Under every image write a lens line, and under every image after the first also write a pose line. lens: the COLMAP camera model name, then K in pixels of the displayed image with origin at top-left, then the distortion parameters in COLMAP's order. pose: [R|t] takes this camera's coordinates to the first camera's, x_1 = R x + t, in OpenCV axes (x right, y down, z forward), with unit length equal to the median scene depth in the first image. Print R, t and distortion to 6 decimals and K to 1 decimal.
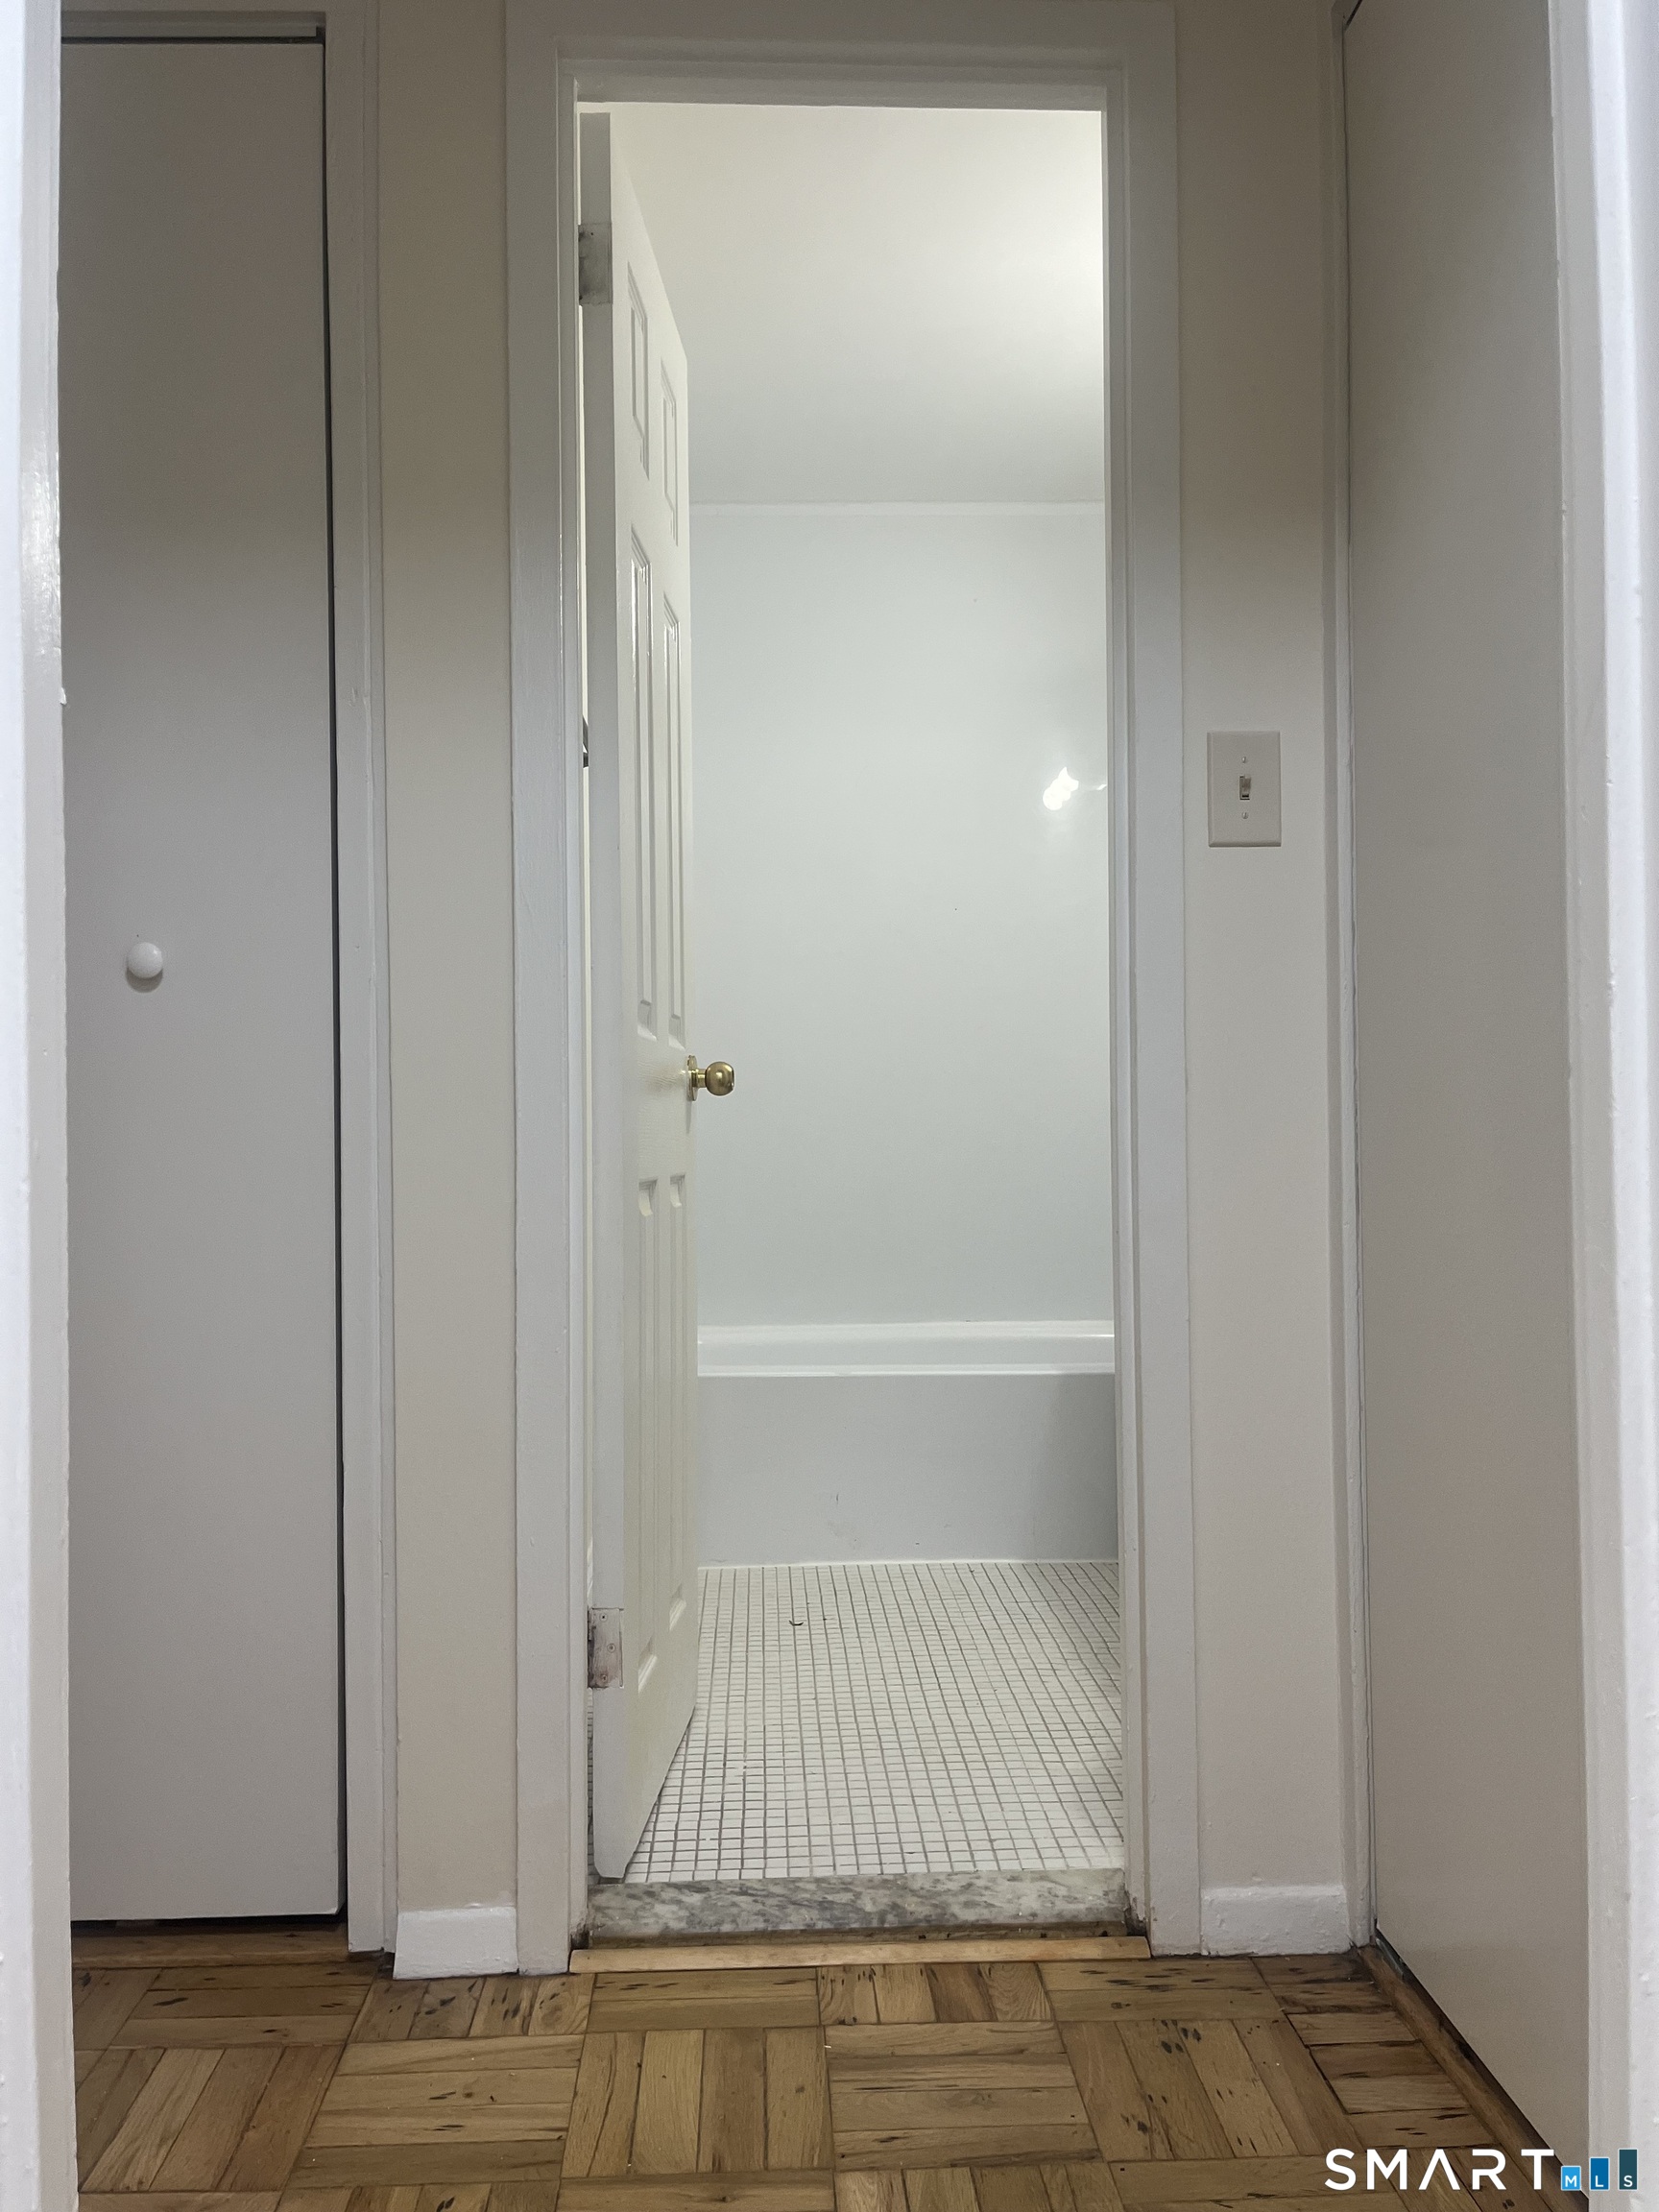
lens RADIAL K [[1680.5, 0, 825.8], [0, 1680.5, 1107.3], [0, 0, 1]] dist [0.042567, -0.037192]
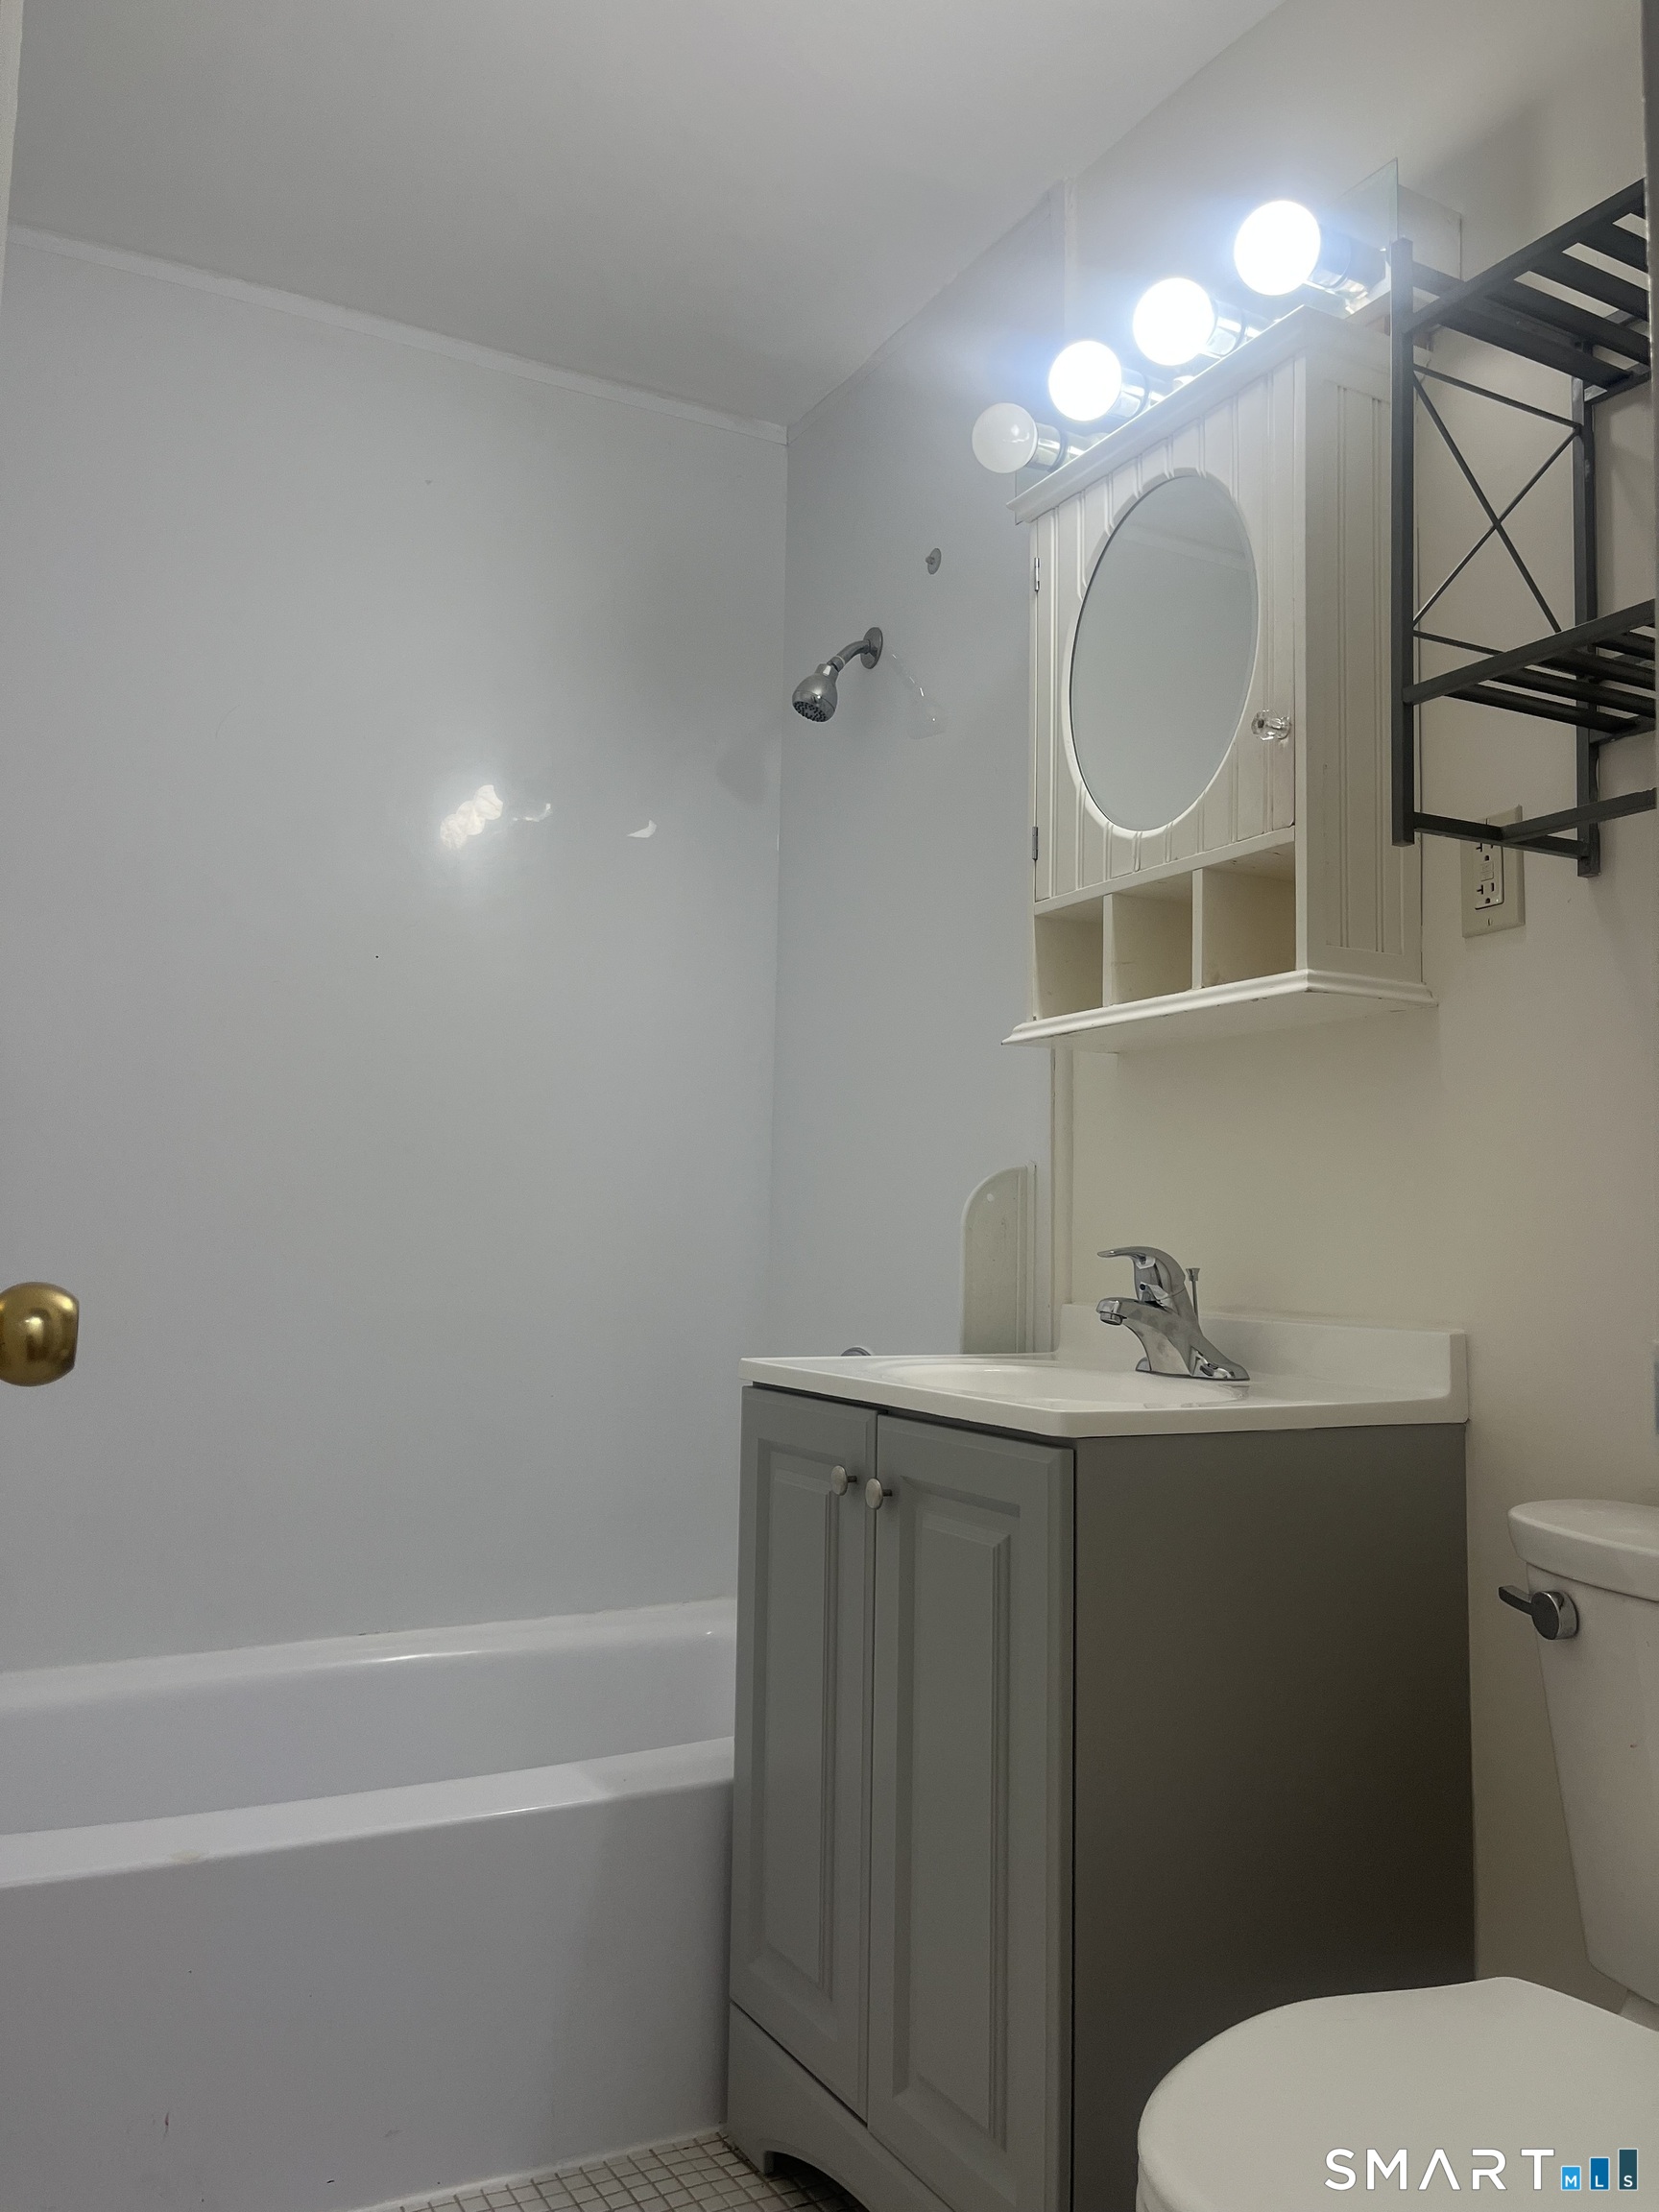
lens RADIAL K [[1680.5, 0, 828.9], [0, 1680.5, 1106.0], [0, 0, 1]] dist [0.042567, -0.037192]
pose [[0.896923, 0.057368, 0.438449, -0.061335], [-0.032125, 0.997382, -0.064784, -0.039625], [-0.441018, 0.044021, 0.896418, 0.530378]]
